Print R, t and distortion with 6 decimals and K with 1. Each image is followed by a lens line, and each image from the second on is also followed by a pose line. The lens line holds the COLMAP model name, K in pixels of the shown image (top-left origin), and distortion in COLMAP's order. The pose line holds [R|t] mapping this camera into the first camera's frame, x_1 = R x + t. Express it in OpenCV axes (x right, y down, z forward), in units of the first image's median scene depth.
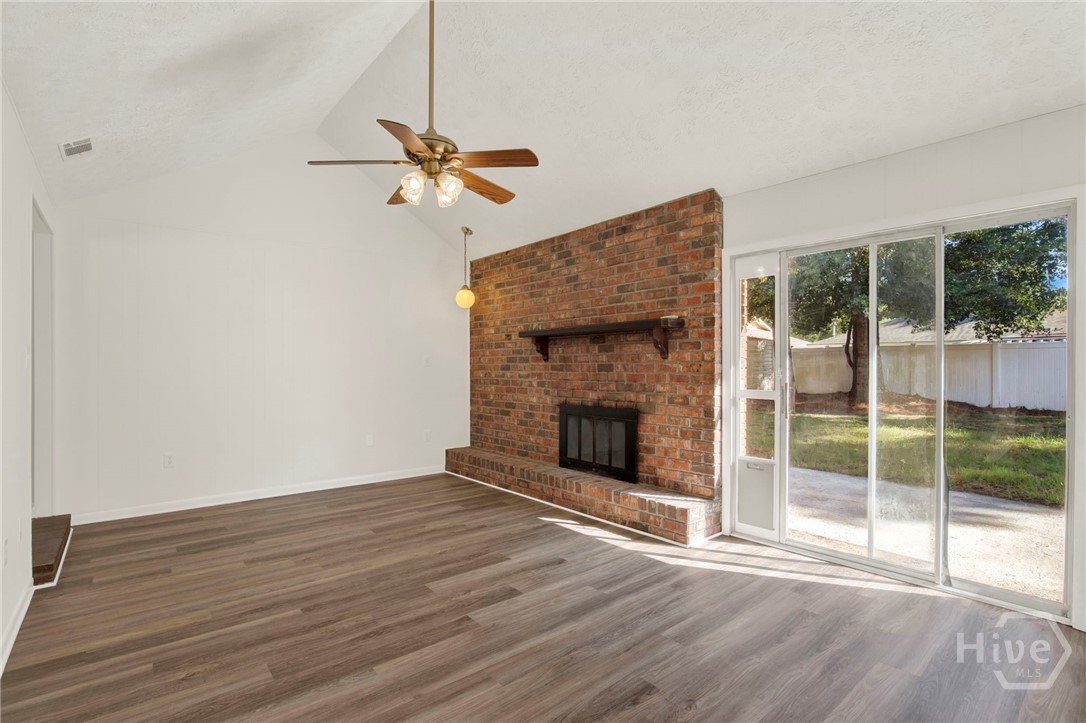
lens RADIAL K [[505.3, 0, 544.8], [0, 505.3, 364.3], [0, 0, 1]] dist [-0.032271, -0.000165]
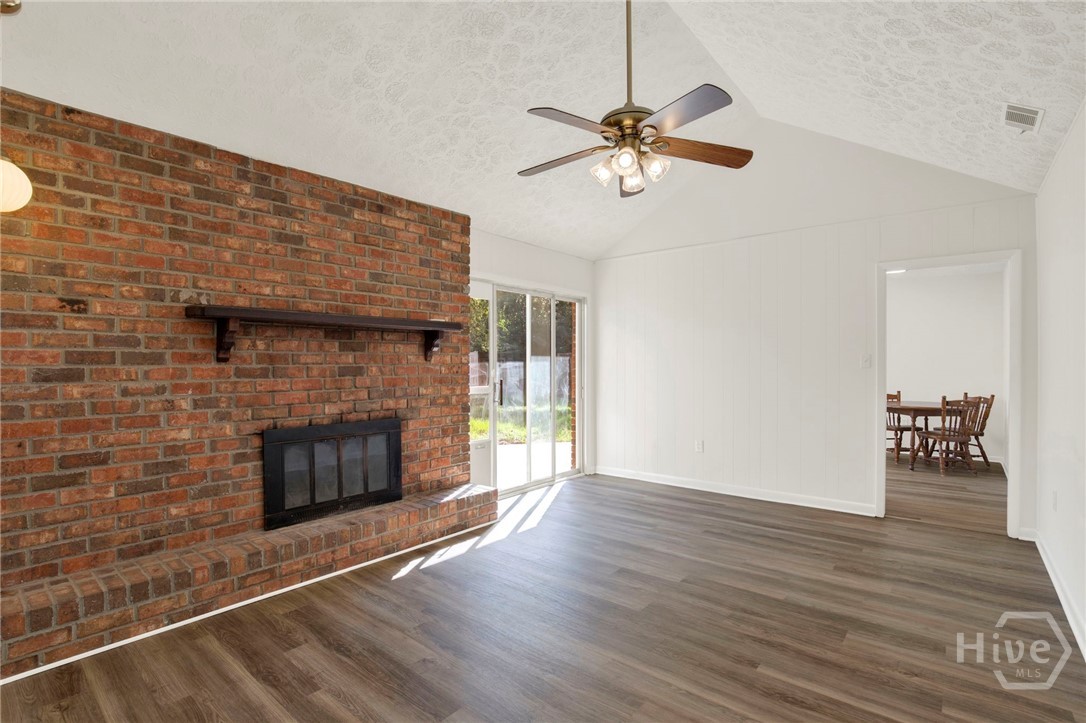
lens RADIAL K [[505.3, 0, 545.2], [0, 505.3, 366.1], [0, 0, 1]] dist [-0.032271, -0.000165]
pose [[-0.165506, -0.001970, 0.986207, -0.725770], [0.000396, 0.999998, 0.002064, -0.002754], [-0.986209, 0.000733, -0.165505, 0.867457]]
